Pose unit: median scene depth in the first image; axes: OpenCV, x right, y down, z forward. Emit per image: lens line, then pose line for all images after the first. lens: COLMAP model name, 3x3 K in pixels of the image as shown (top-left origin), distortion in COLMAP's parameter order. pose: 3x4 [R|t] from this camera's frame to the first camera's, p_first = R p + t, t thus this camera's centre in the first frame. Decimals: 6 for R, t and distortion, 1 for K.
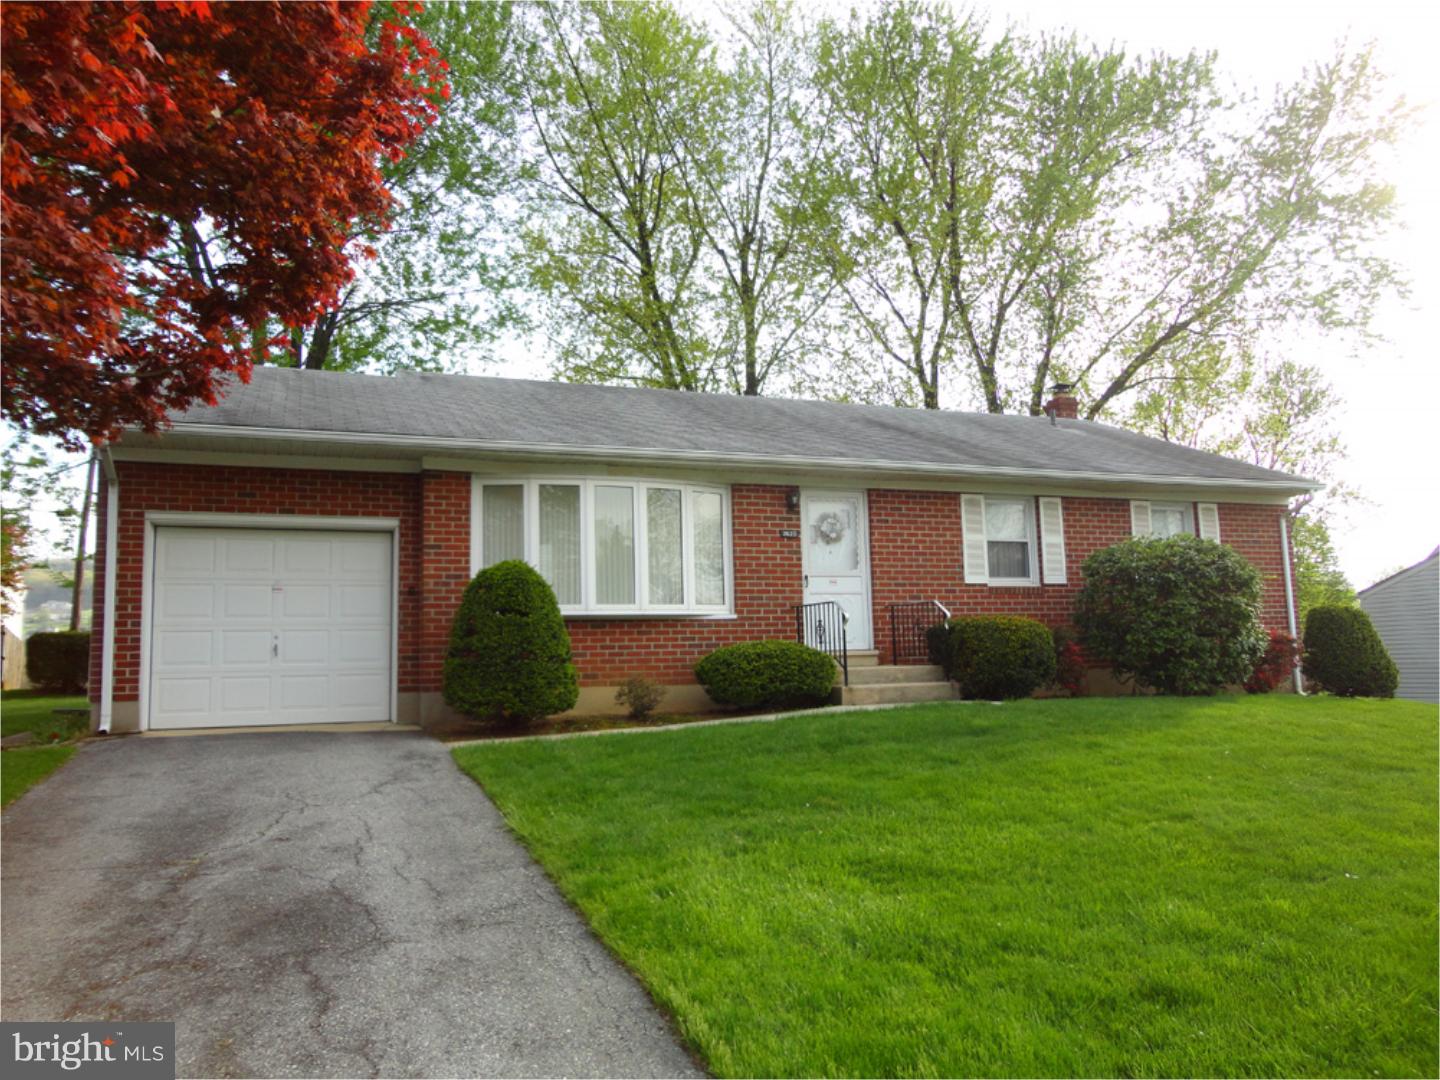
lens RADIAL K [[966.9, 0, 728.6], [0, 966.9, 544.8], [0, 0, 1]] dist [-0.035637, -0.000647]
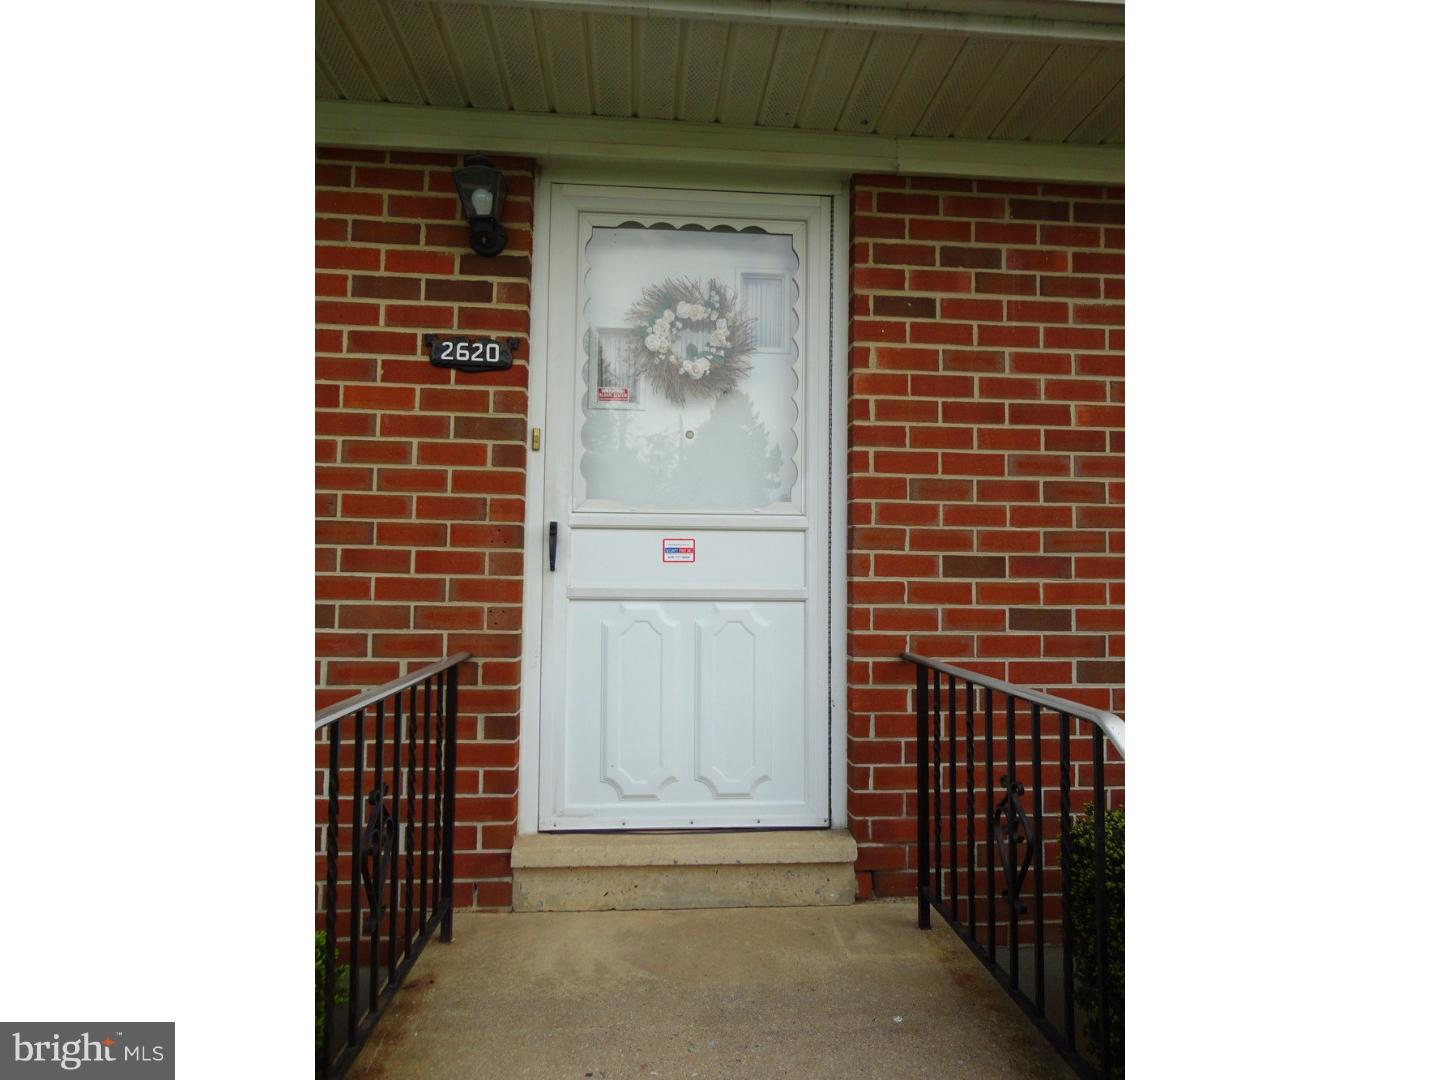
lens RADIAL K [[966.9, 0, 728.6], [0, 966.9, 544.8], [0, 0, 1]] dist [-0.035637, -0.000647]
pose [[0.964186, 0.017336, -0.264659, 0.184832], [0.000221, 0.997809, 0.066163, 0.020342], [0.265226, -0.063852, 0.962070, 0.763228]]
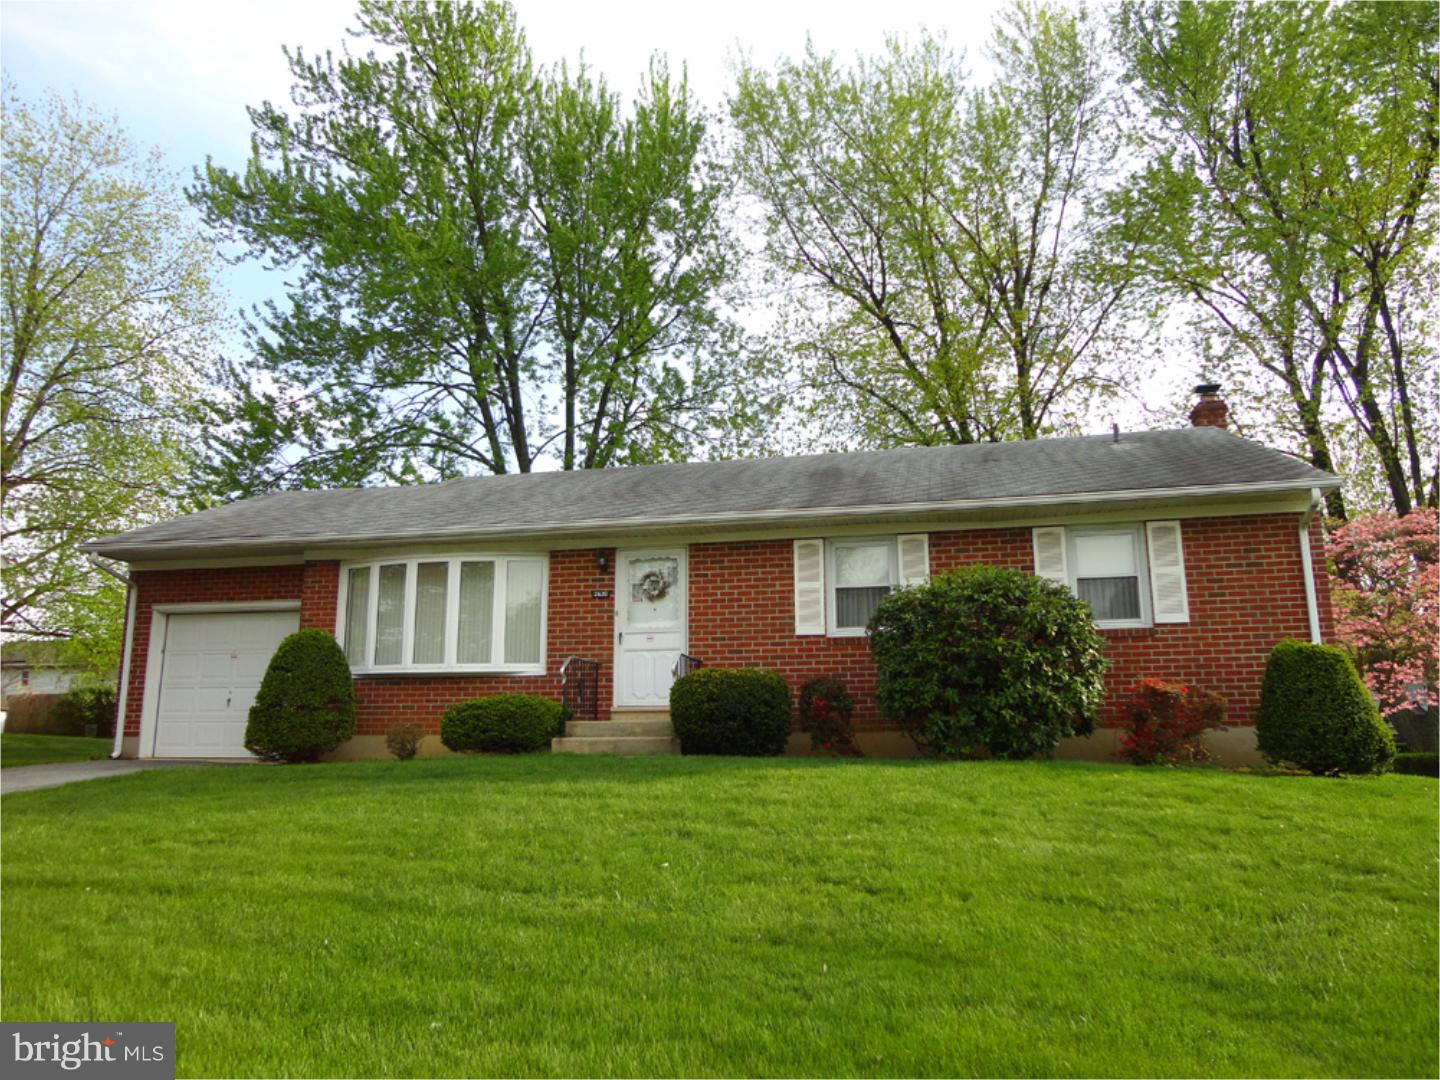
lens RADIAL K [[966.9, 0, 728.6], [0, 966.9, 544.8], [0, 0, 1]] dist [-0.035637, -0.000647]
pose [[0.859304, -0.077450, -0.505567, 0.703056], [0.050985, 0.996516, -0.066003, 0.011514], [0.508917, 0.030940, 0.860259, 0.156814]]
